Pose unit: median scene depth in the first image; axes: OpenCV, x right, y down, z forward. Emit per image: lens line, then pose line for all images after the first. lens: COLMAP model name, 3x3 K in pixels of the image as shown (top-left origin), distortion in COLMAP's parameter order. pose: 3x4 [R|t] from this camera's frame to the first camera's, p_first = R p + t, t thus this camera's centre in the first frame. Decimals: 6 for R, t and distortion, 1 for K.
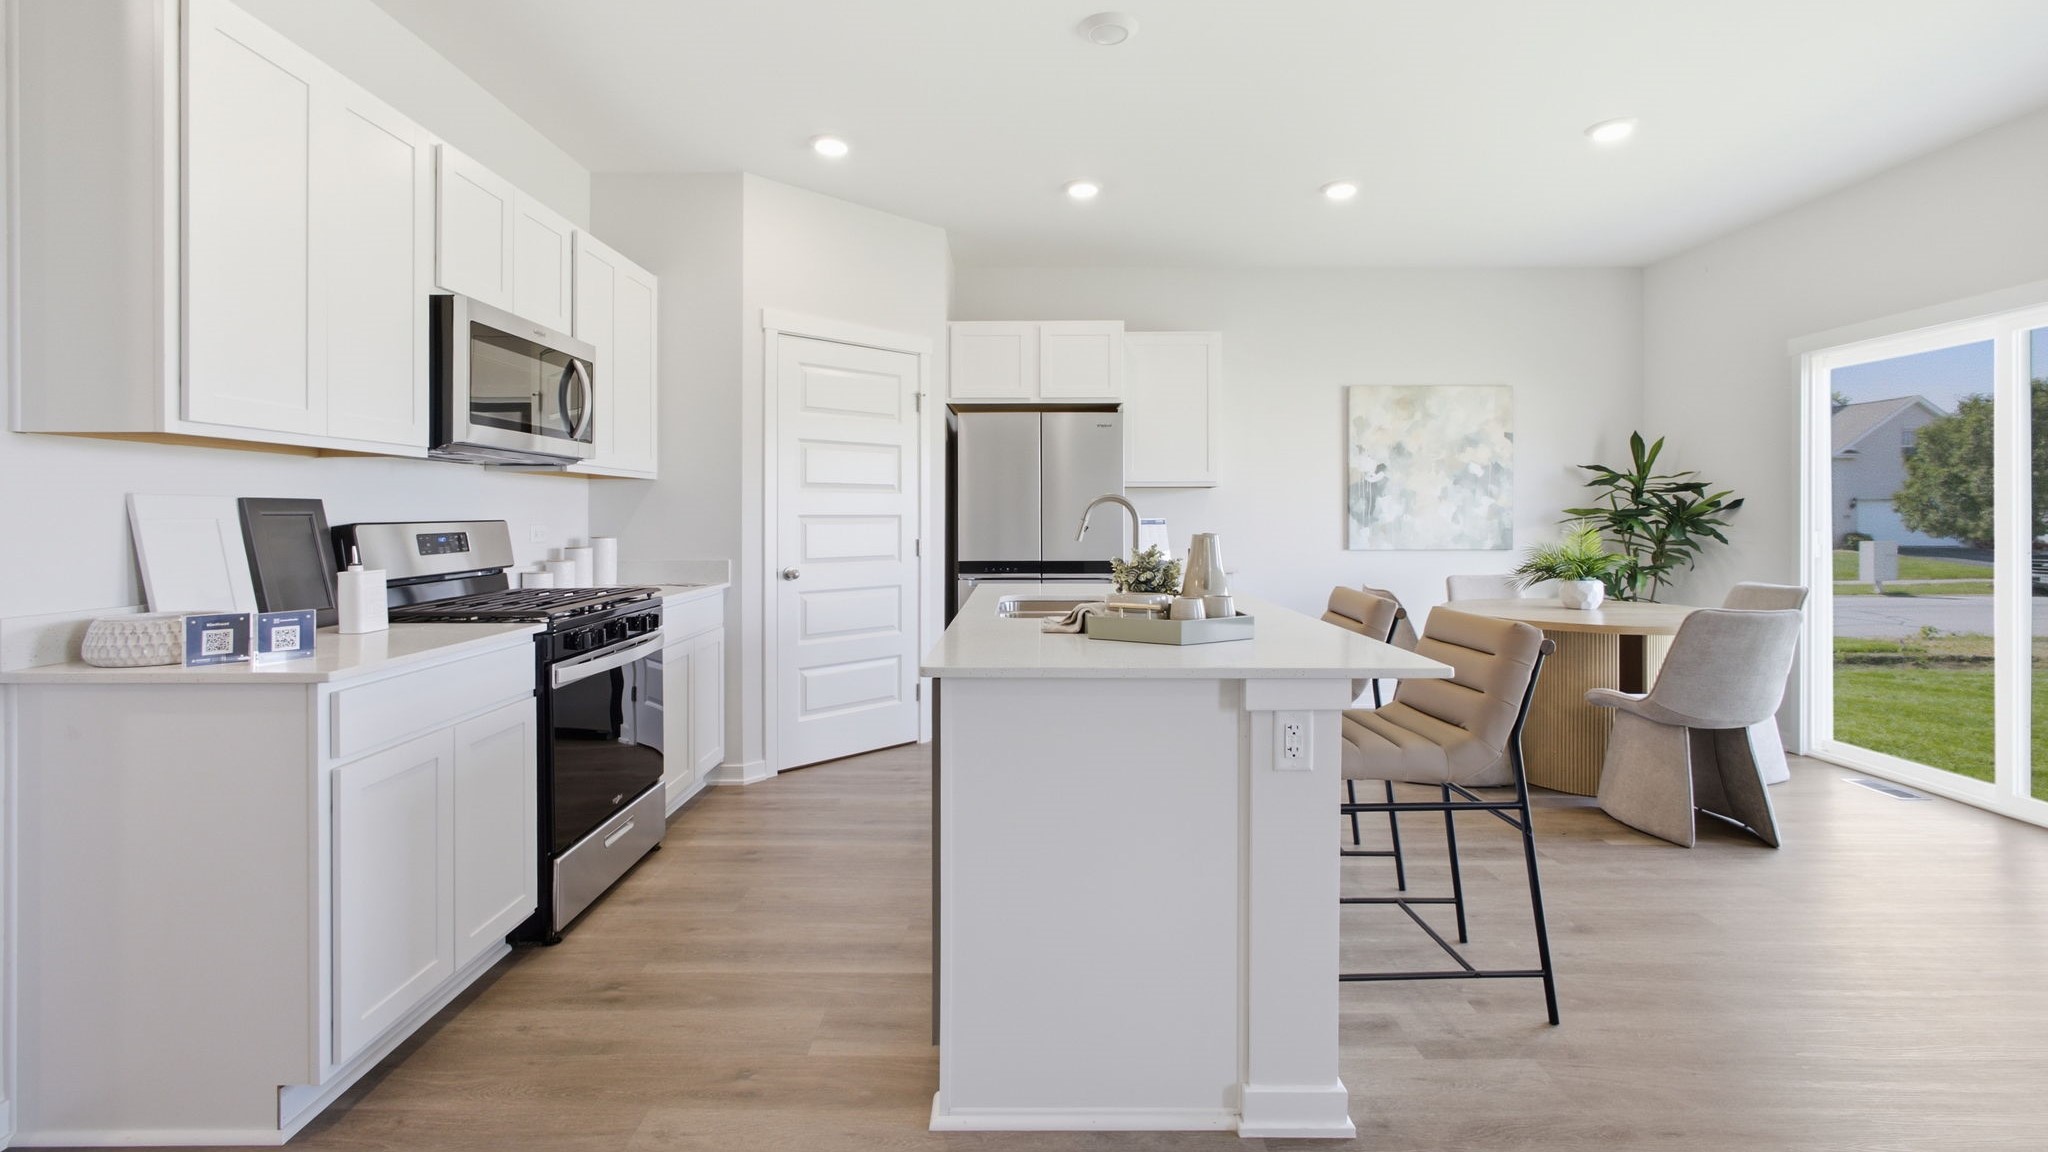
lens RADIAL K [[892.5, 0, 1022.1], [0, 892.5, 516.9], [0, 0, 1]] dist [-0.010761, 0.000845]
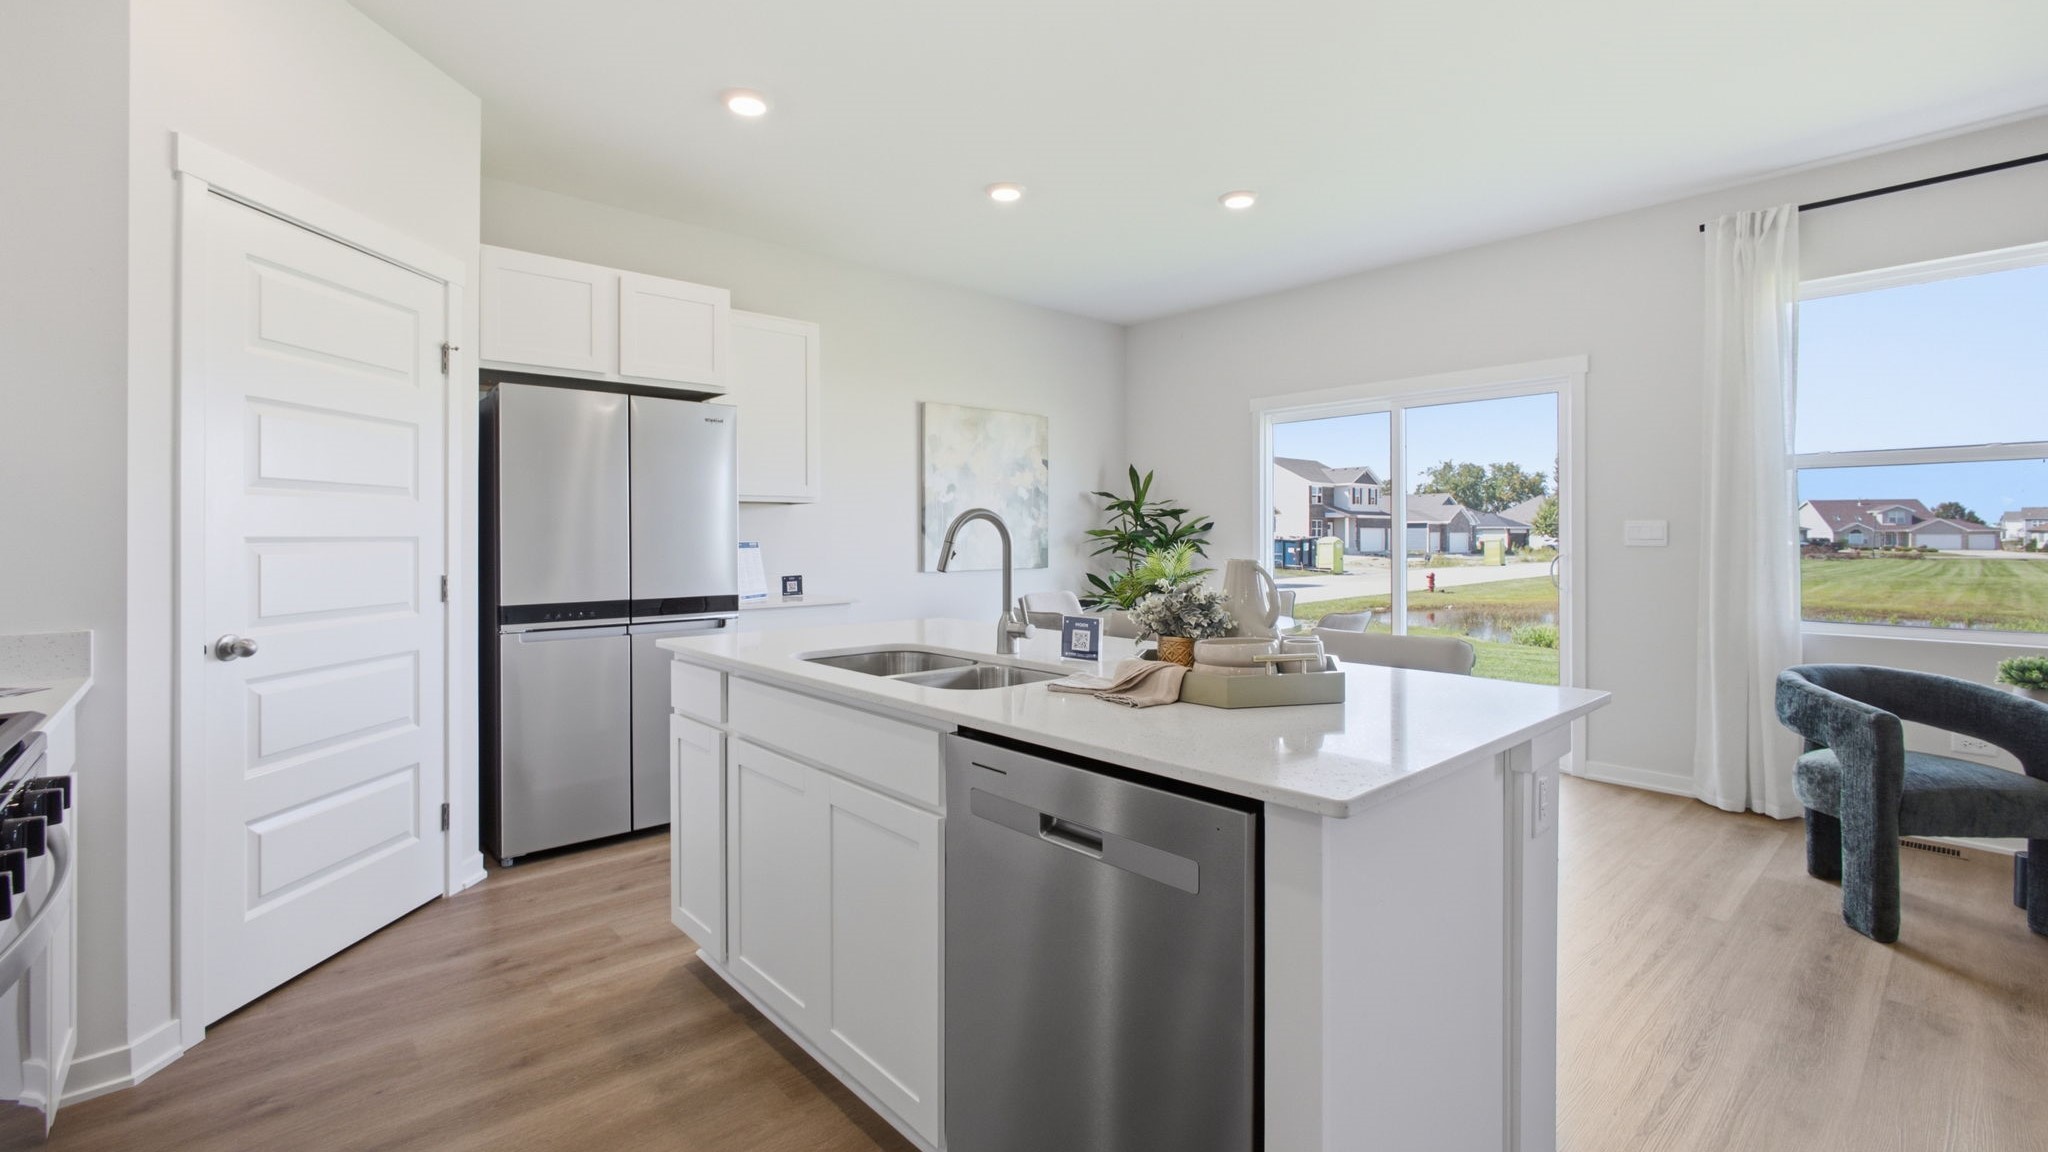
lens RADIAL K [[886.4, 0, 1023.5], [0, 886.4, 534.1], [0, 0, 1]] dist [-0.005995, 0.000714]
pose [[0.736429, 0.000291, 0.676515, -0.231469], [0.002306, 0.999993, -0.002940, -0.001154], [-0.676511, 0.003726, 0.736423, 0.253521]]
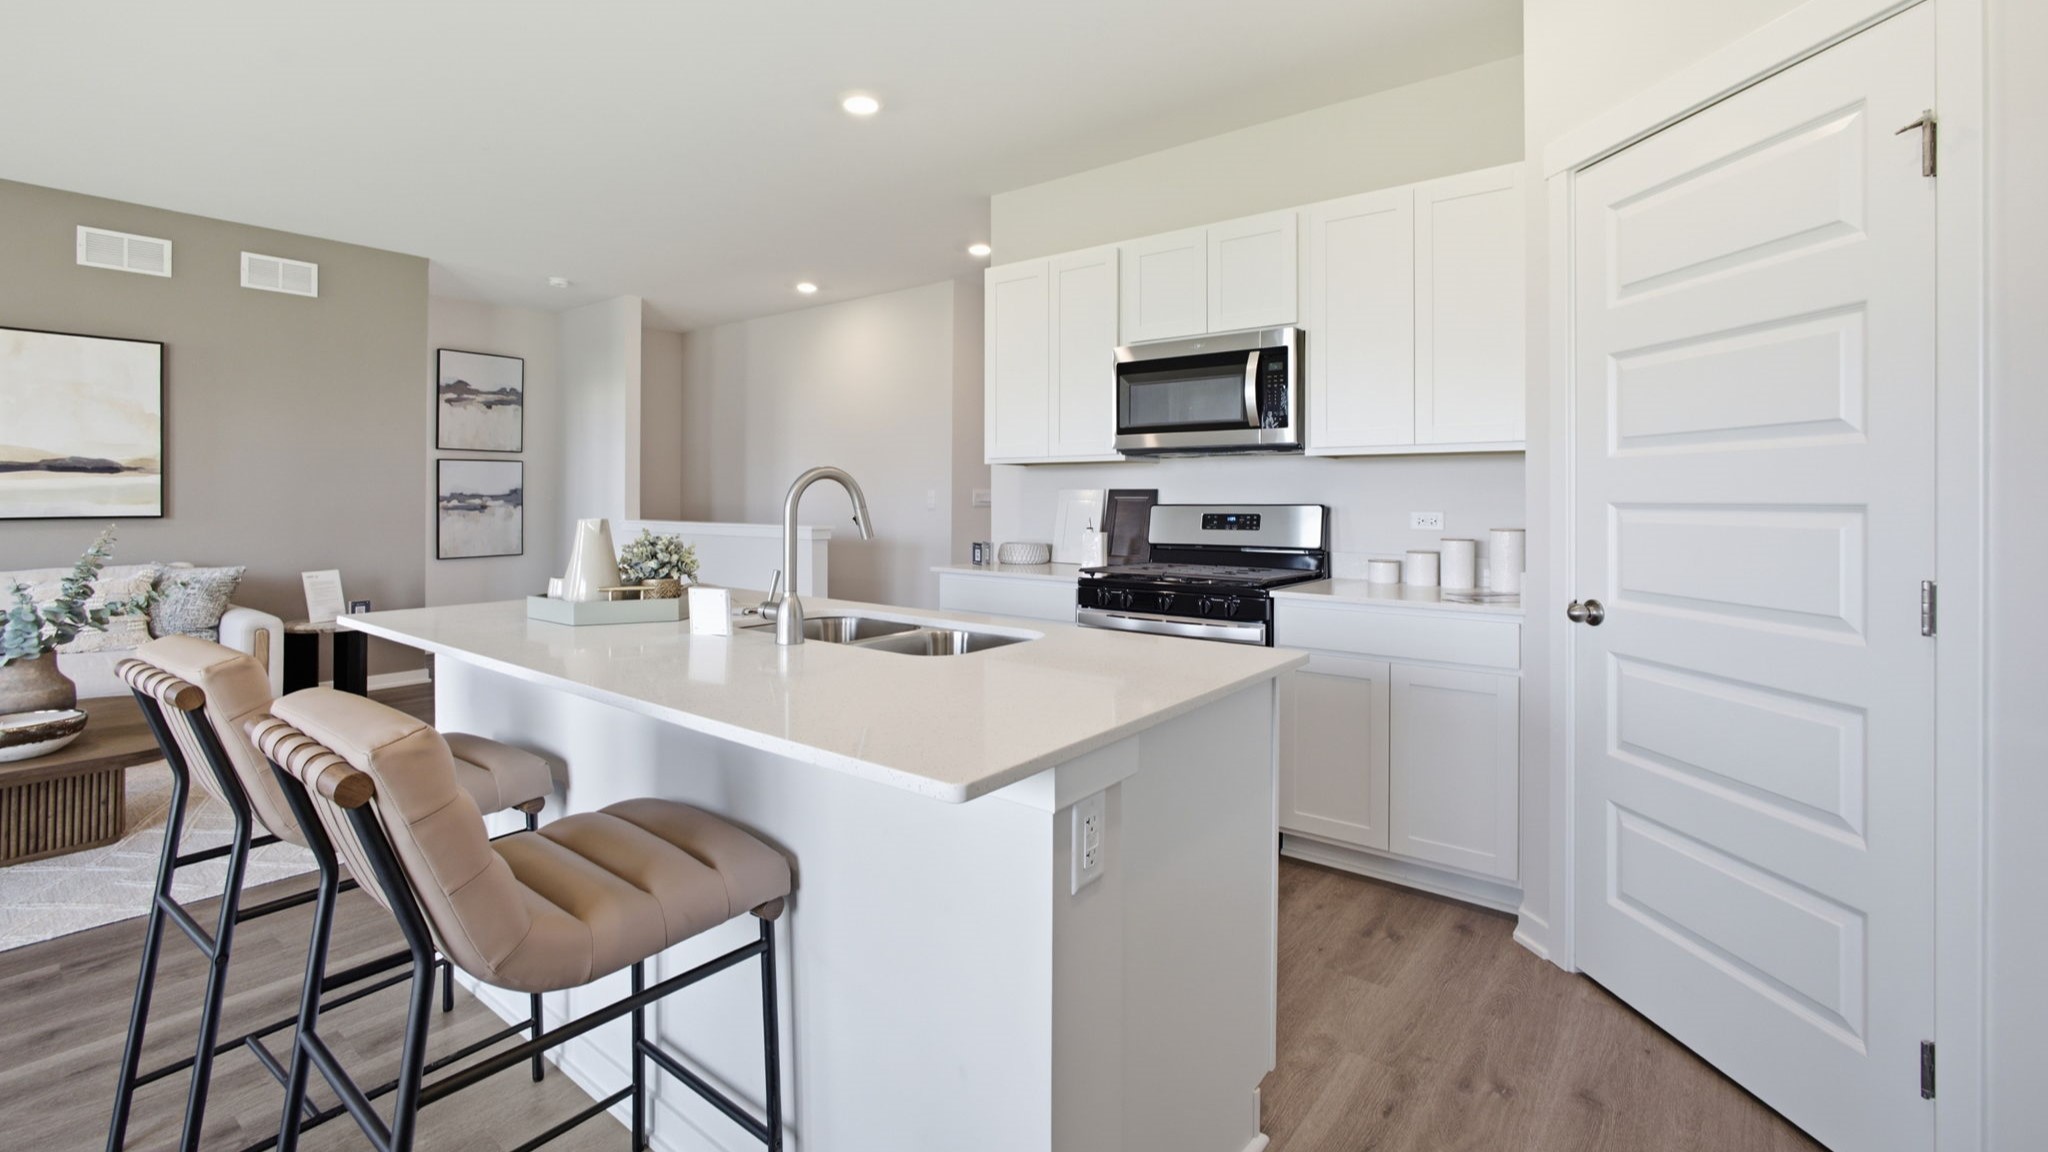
lens RADIAL K [[889.8, 0, 1020.9], [0, 889.8, 493.7], [0, 0, 1]] dist [-0.004544, 0.000389]
pose [[-0.614615, -0.004011, -0.788817, 0.316410], [-0.004365, 0.999989, -0.001684, -0.004288], [0.788815, 0.002408, -0.614625, 0.912642]]
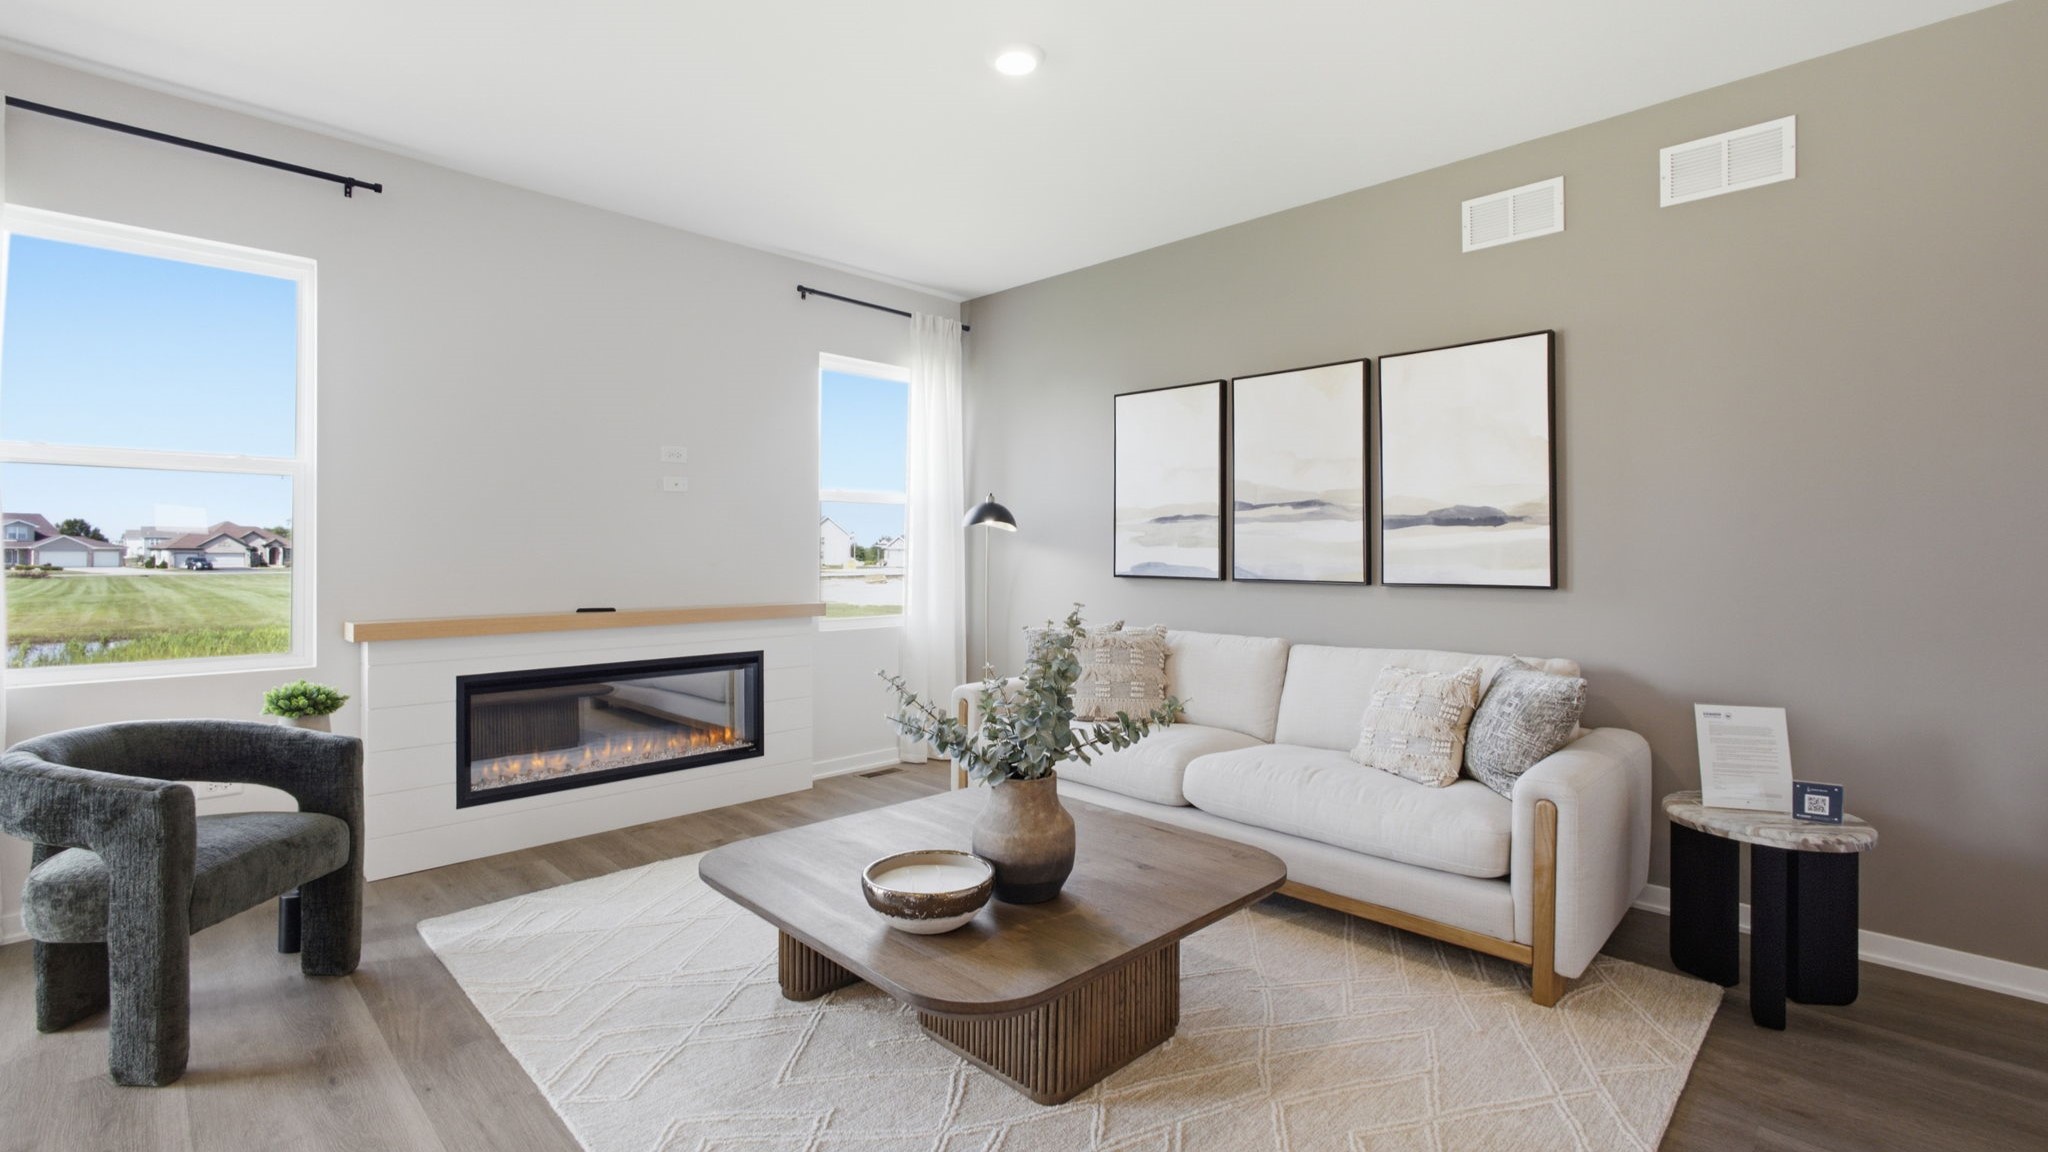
lens RADIAL K [[903.6, 0, 1024.6], [0, 903.6, 550.5], [0, 0, 1]] dist [-0.009017, 0.001060]
pose [[-0.716738, 0.001098, 0.697341, -0.057249], [-0.001654, 0.999993, -0.003275, -0.001419], [-0.697340, -0.003501, -0.716732, 0.318843]]
